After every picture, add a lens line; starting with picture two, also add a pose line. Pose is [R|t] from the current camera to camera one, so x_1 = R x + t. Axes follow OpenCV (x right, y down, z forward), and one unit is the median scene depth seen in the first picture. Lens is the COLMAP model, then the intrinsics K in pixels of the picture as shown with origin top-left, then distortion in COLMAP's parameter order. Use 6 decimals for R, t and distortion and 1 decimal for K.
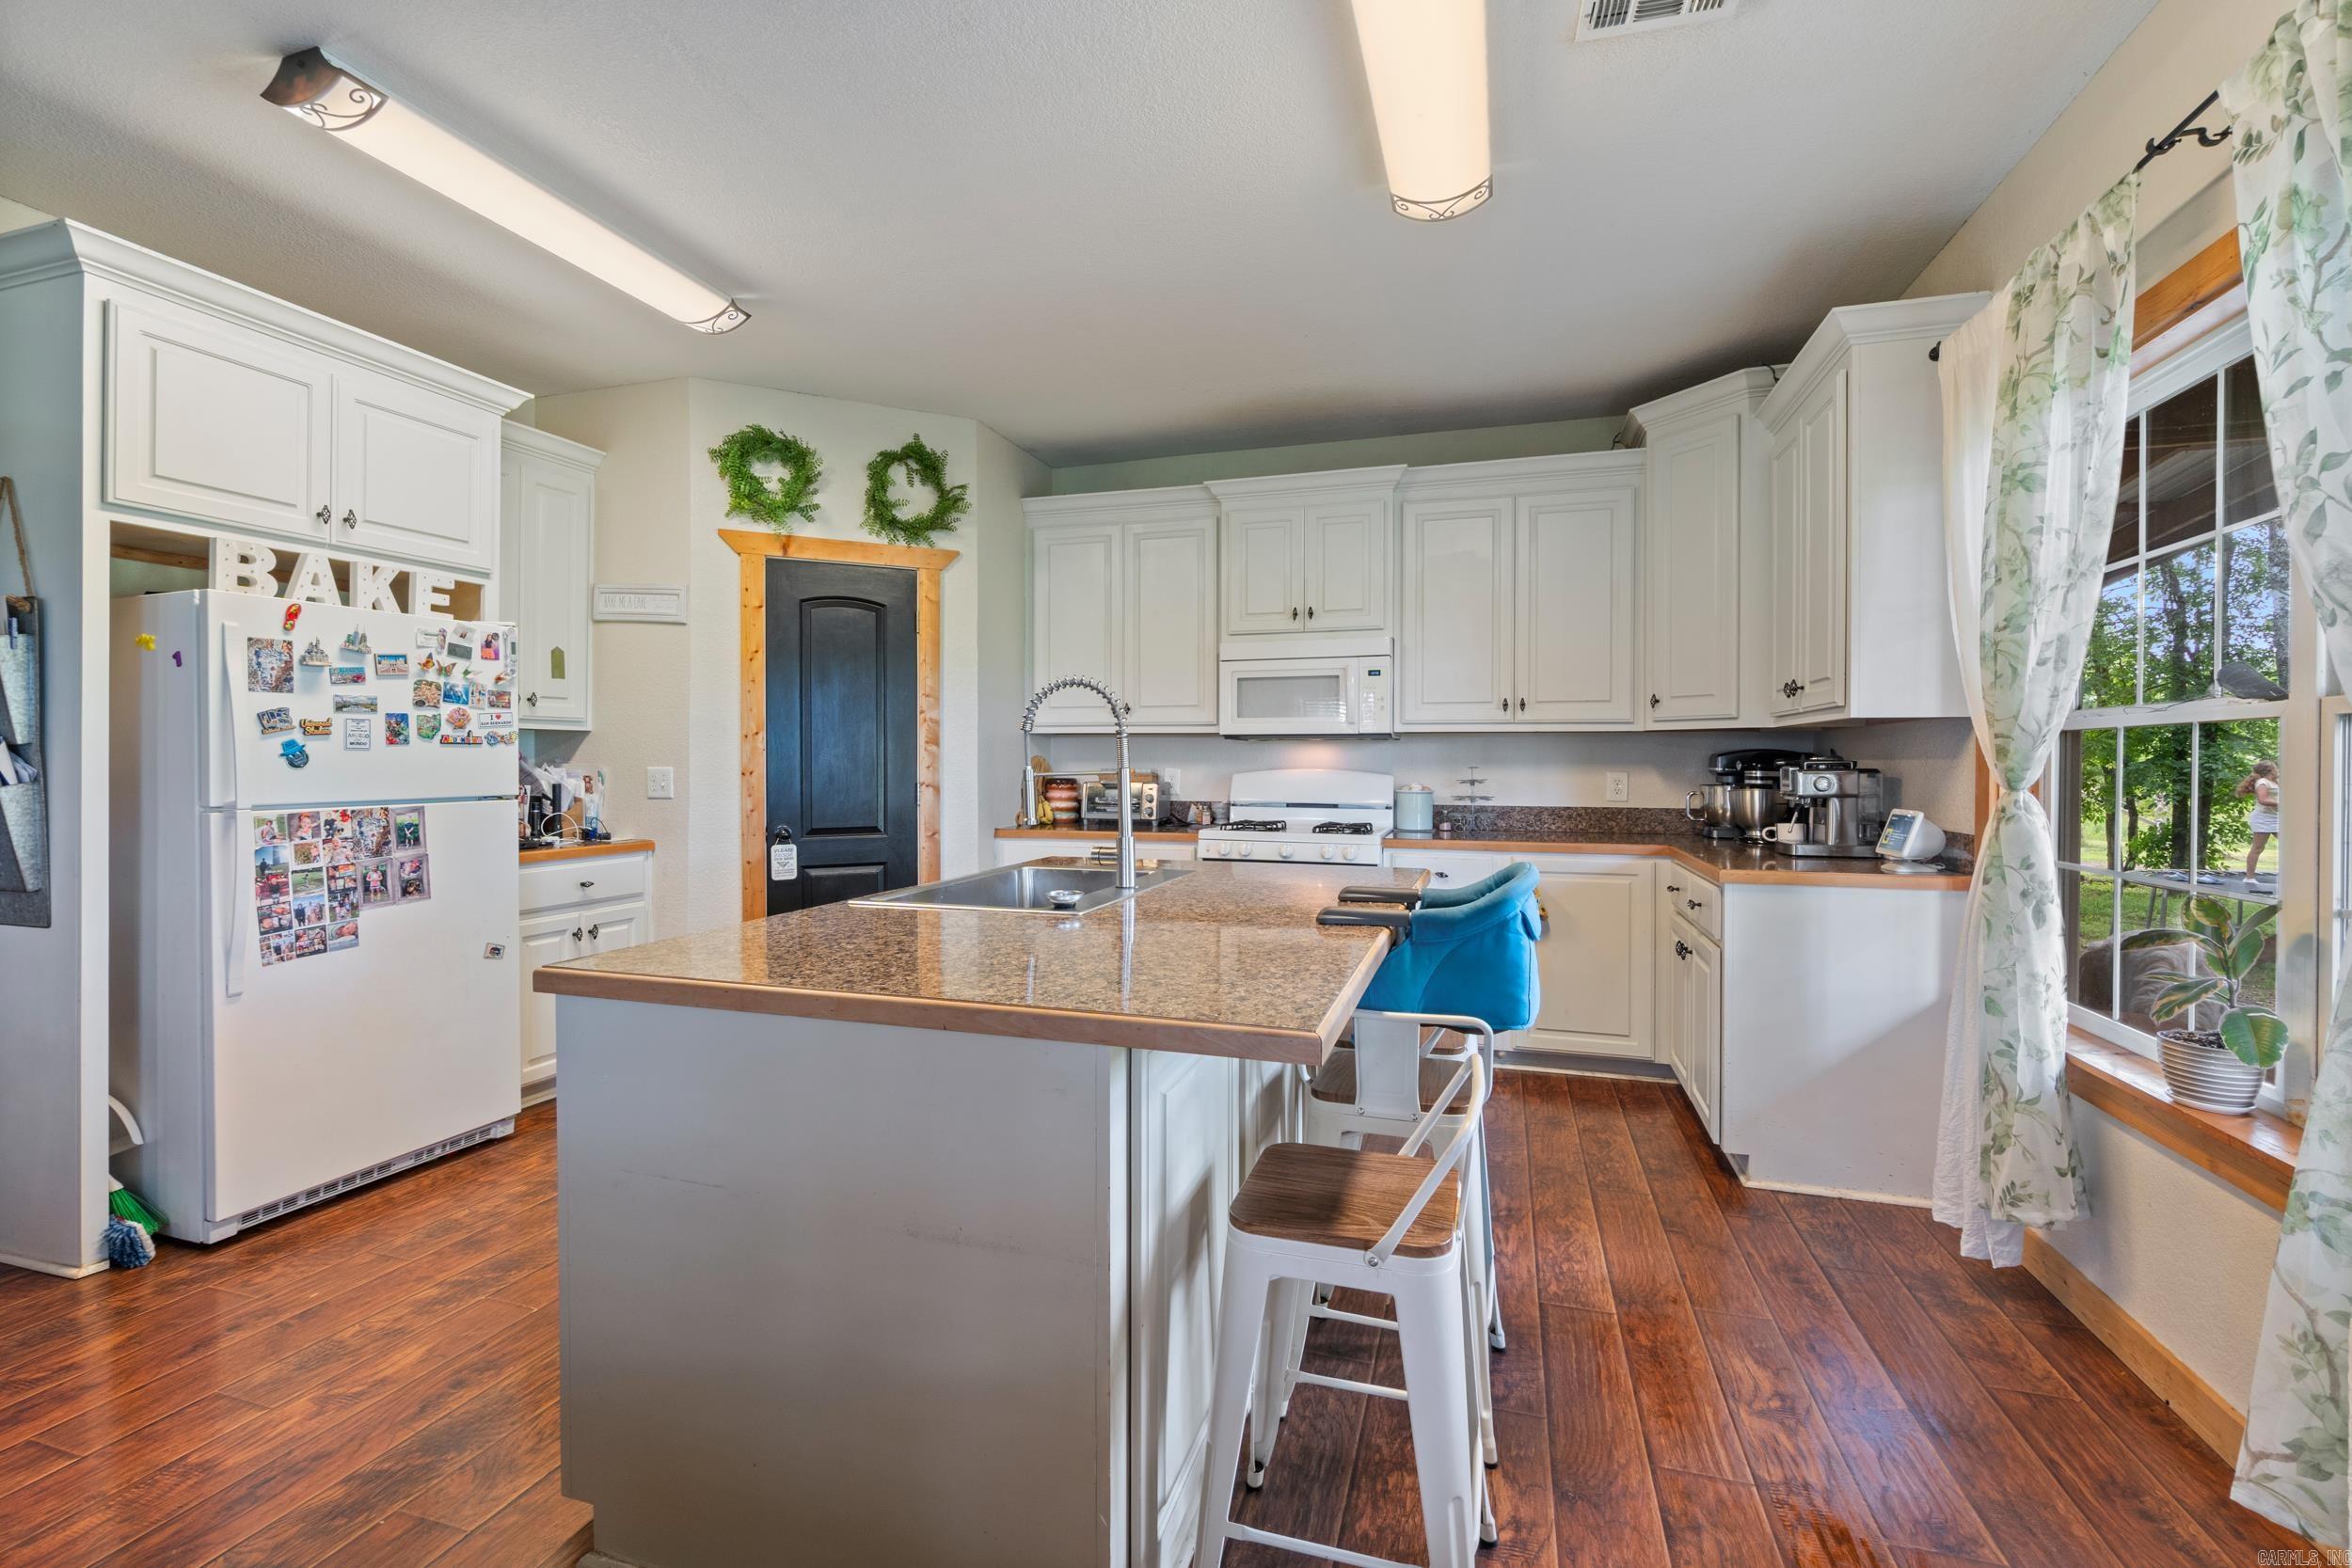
lens RADIAL K [[1024.0, 0, 1160.2], [0, 1024.0, 765.9], [0, 0, 1]] dist [-0.002204, -0.000690]
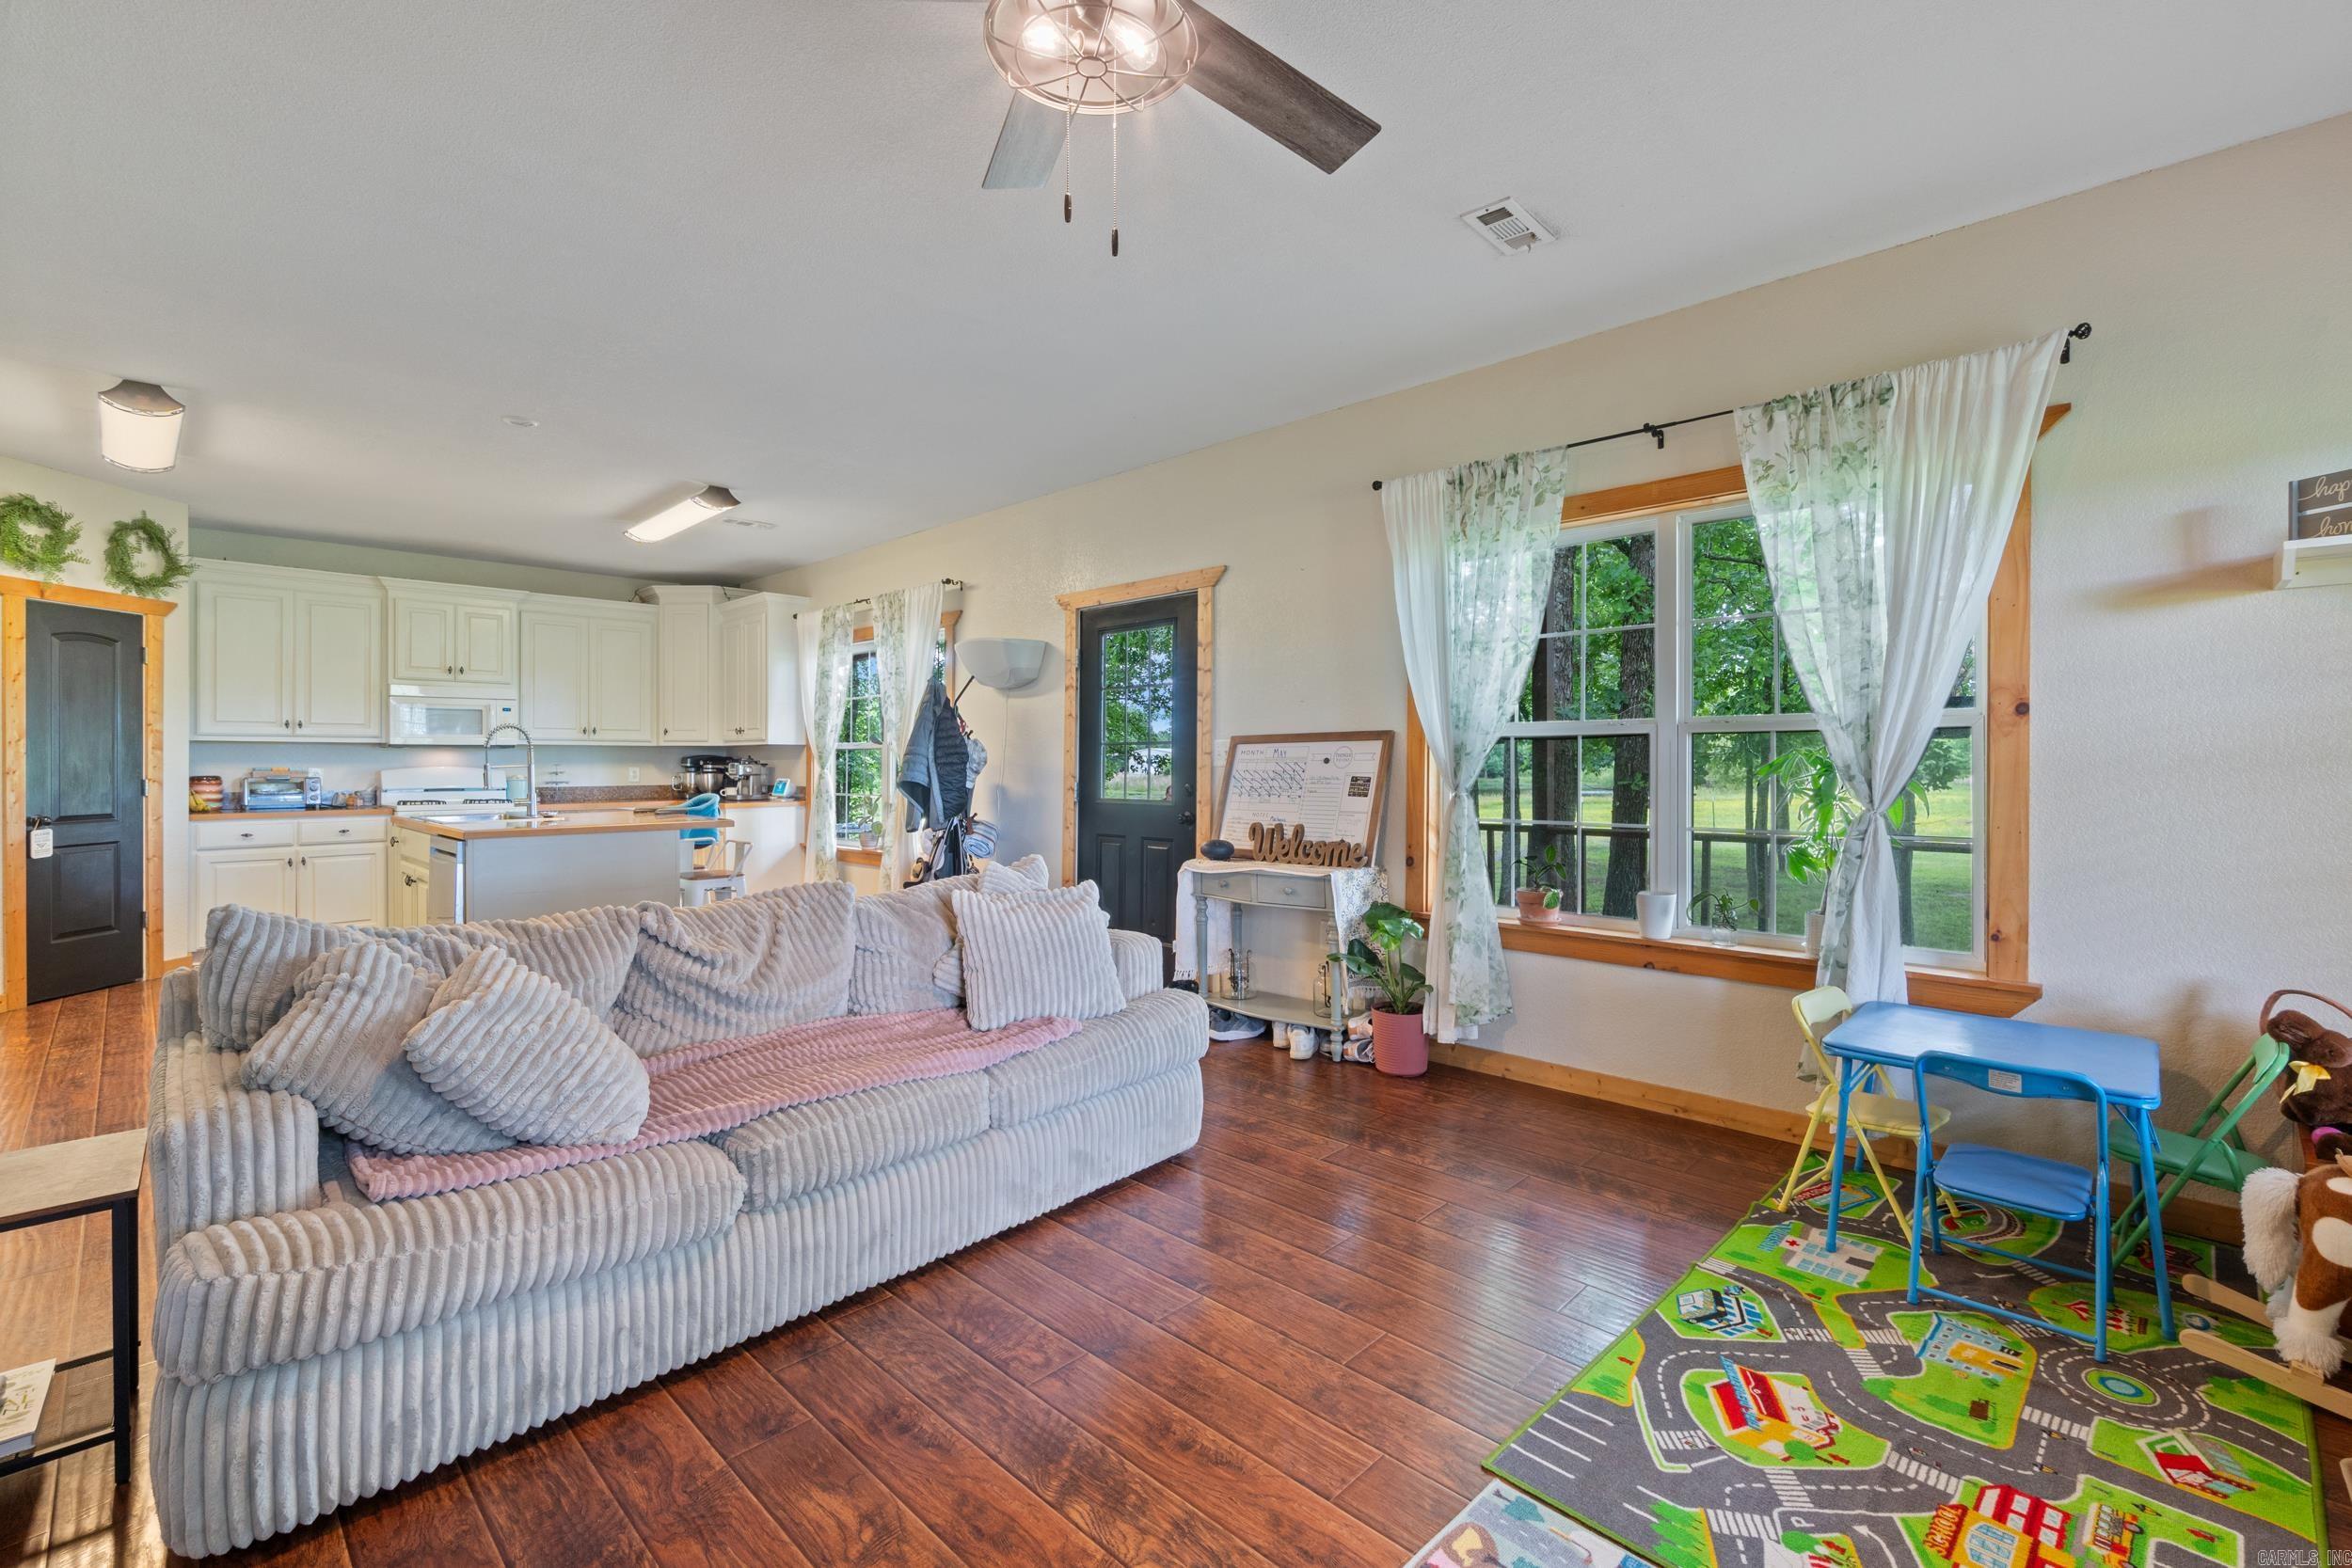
lens RADIAL K [[1024.0, 0, 1160.2], [0, 1024.0, 765.9], [0, 0, 1]] dist [-0.002204, -0.000690]
pose [[0.449790, -0.006779, 0.893109, -0.829202], [0.009068, 0.999954, 0.003023, 0.007736], [-0.893088, 0.006739, 0.449831, -0.740355]]
